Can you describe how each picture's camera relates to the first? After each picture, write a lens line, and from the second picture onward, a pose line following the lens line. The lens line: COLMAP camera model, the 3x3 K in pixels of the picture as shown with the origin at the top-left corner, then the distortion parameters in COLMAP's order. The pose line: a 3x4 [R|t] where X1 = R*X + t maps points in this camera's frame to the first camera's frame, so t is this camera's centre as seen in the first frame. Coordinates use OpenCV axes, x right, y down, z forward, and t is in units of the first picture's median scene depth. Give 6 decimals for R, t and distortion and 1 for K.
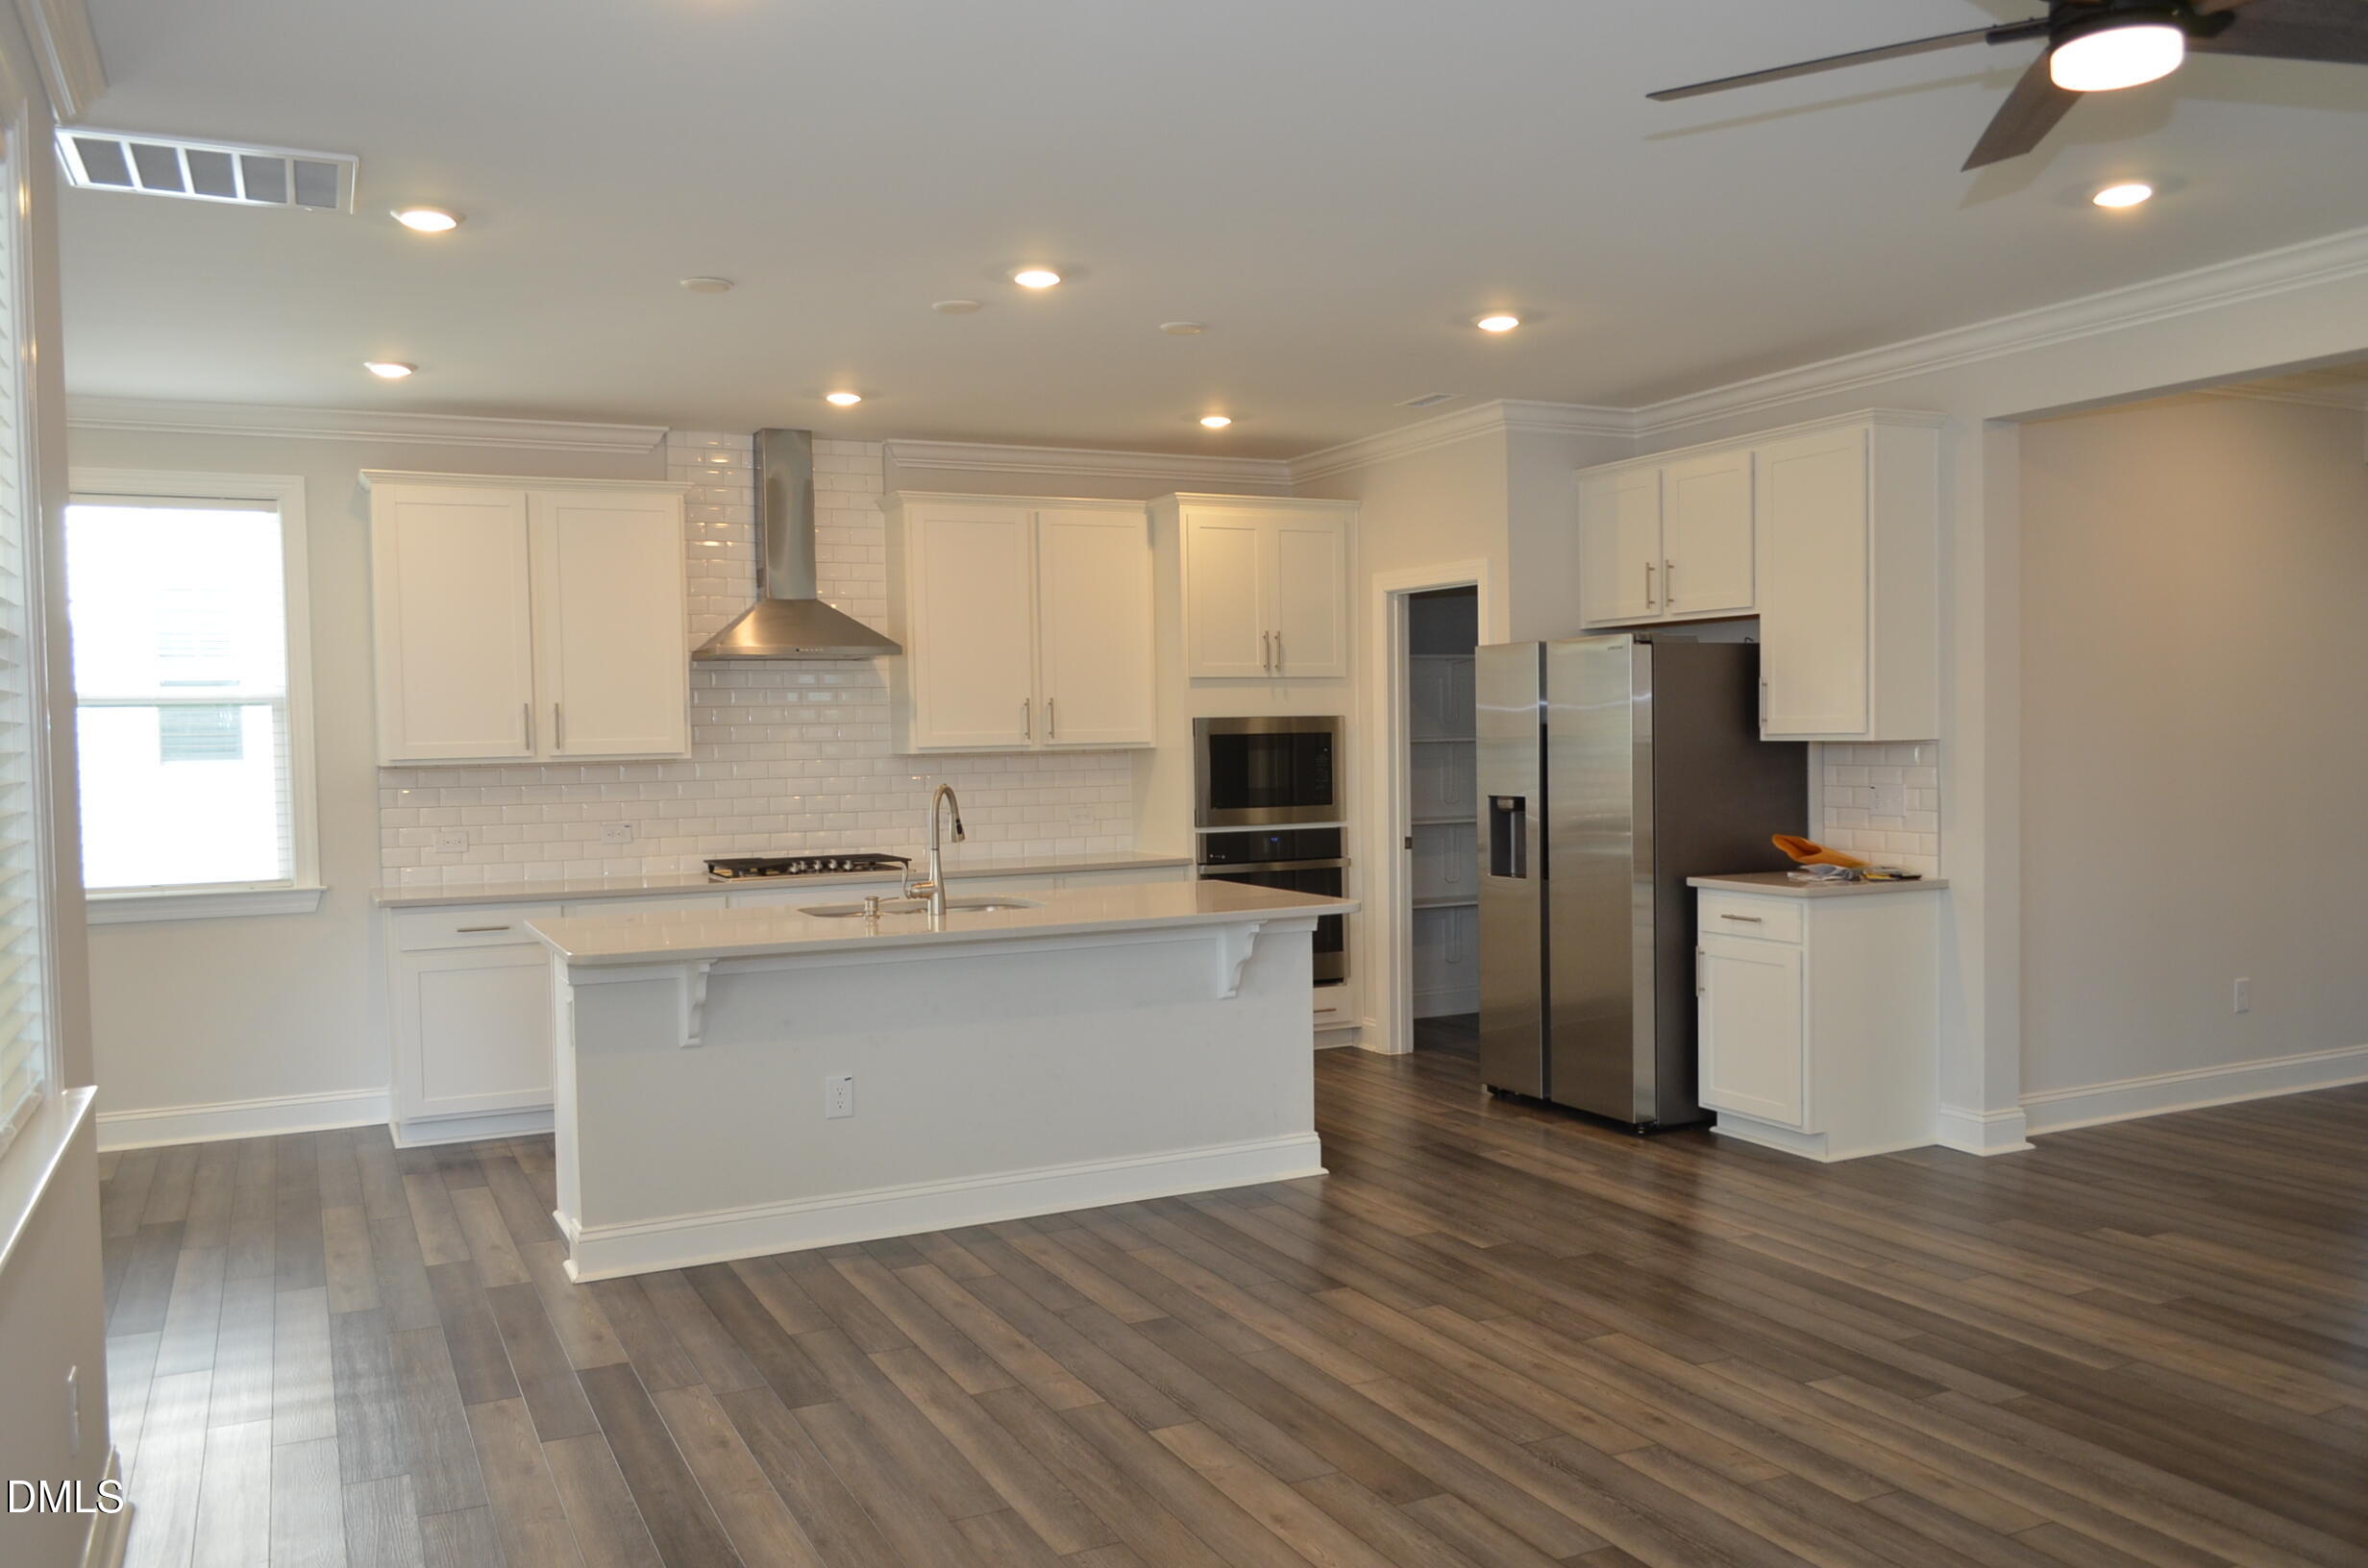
lens RADIAL K [[1846.2, 0, 1185.4], [0, 1846.2, 799.0], [0, 0, 1]] dist [-0.010914, 0.007851]
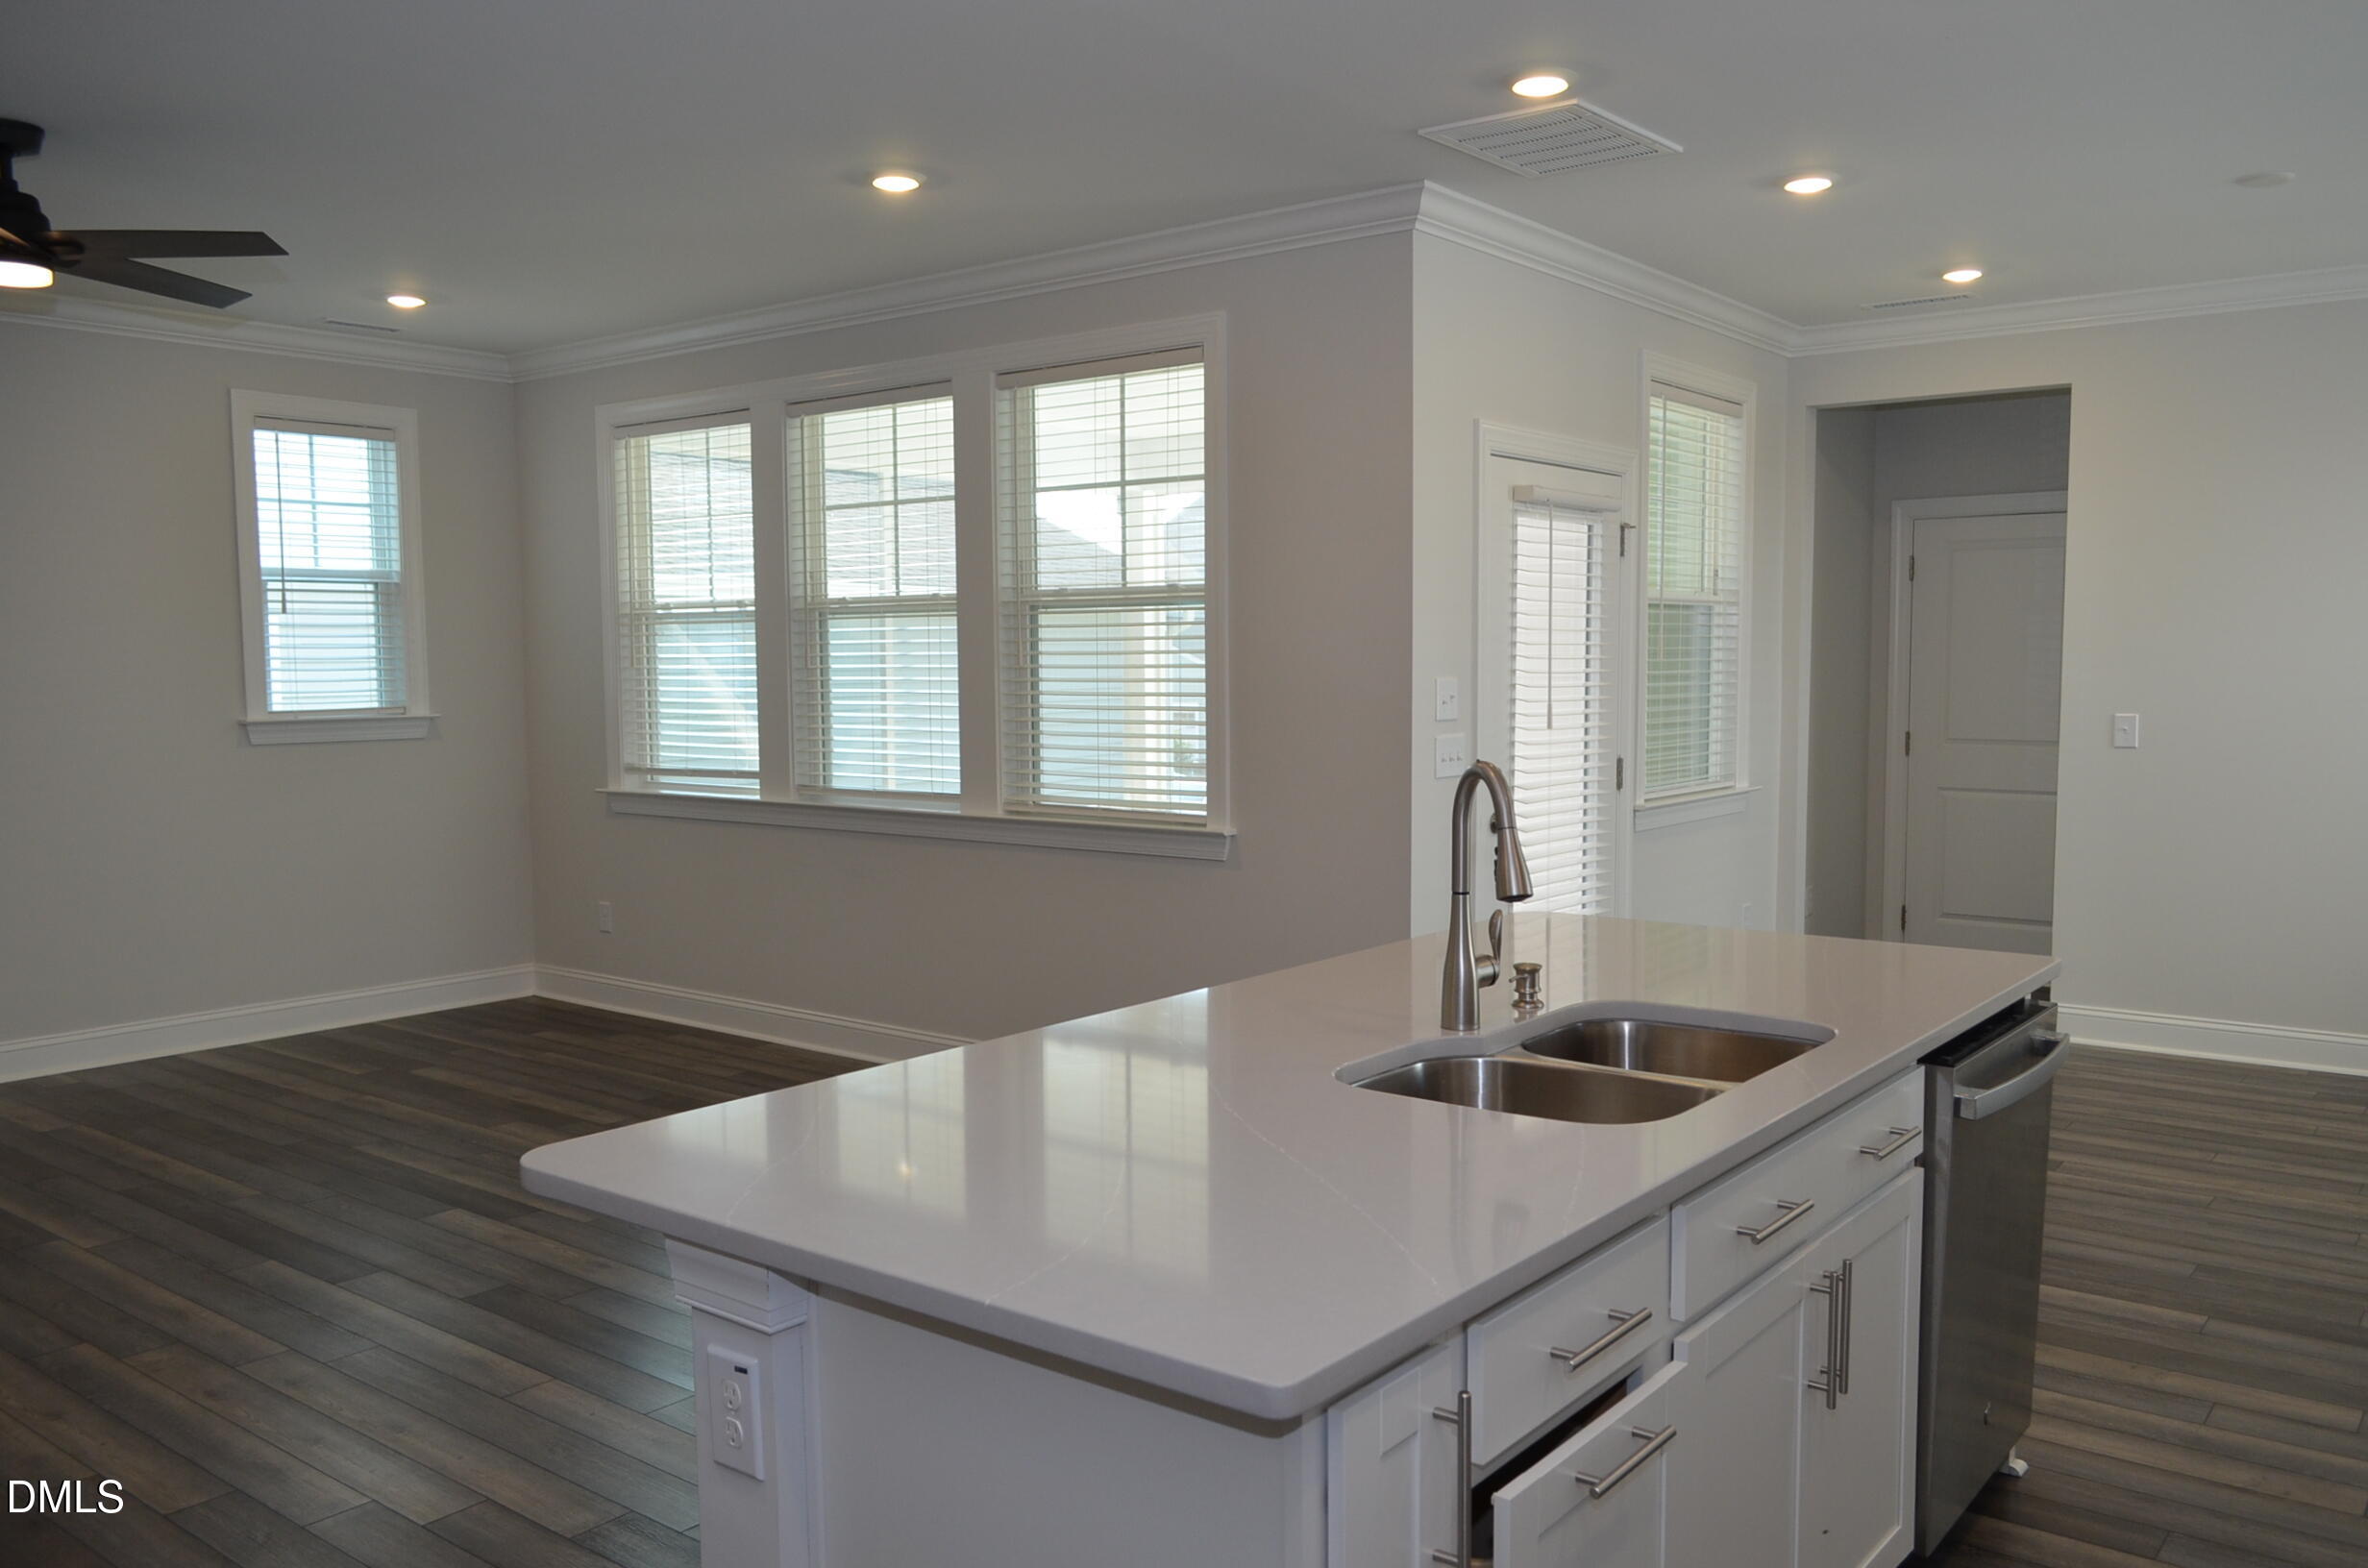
lens RADIAL K [[1846.2, 0, 1174.8], [0, 1846.2, 788.3], [0, 0, 1]] dist [-0.010914, 0.007851]
pose [[-0.905539, 0.057259, -0.420382, 0.125284], [0.006567, 0.992624, 0.121056, -0.058362], [0.424213, 0.106860, -0.899235, 1.360020]]
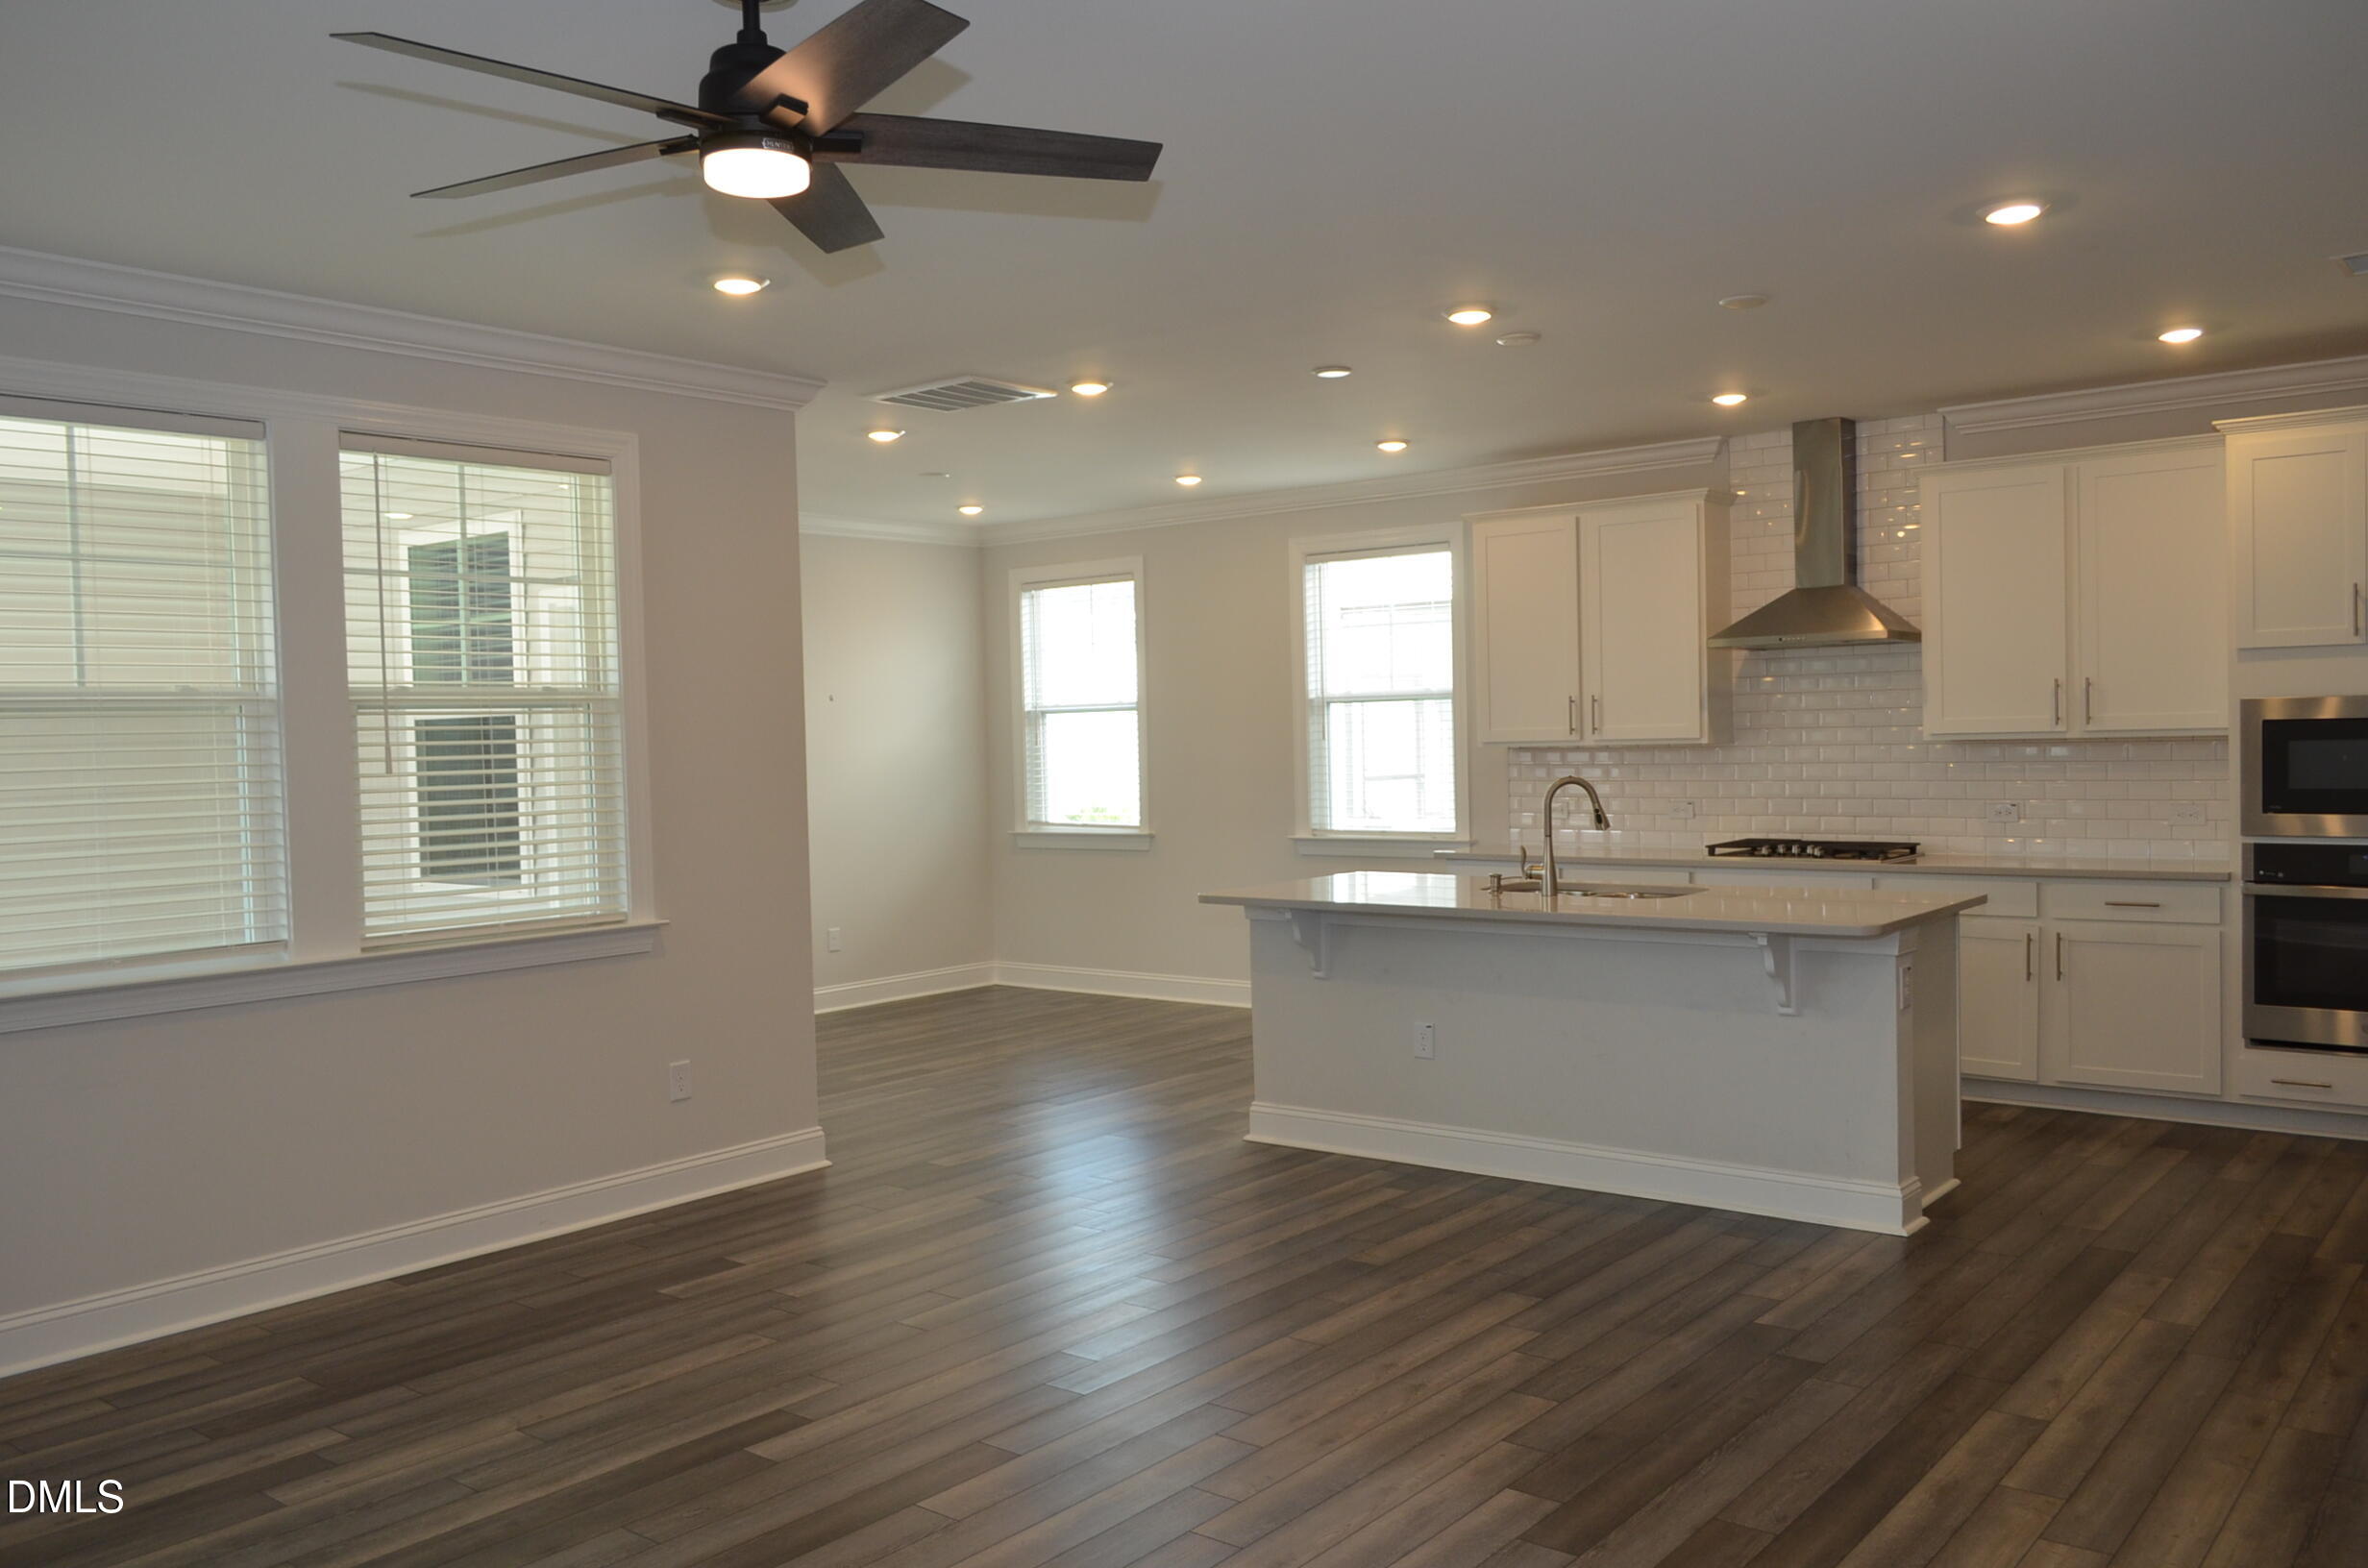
lens RADIAL K [[1846.2, 0, 1192.8], [0, 1846.2, 782.9], [0, 0, 1]] dist [-0.010914, 0.007851]
pose [[0.411647, 0.032110, -0.910778, 0.746003], [-0.018100, 0.999470, 0.027056, -0.028356], [0.911164, 0.005348, 0.412010, 0.349914]]
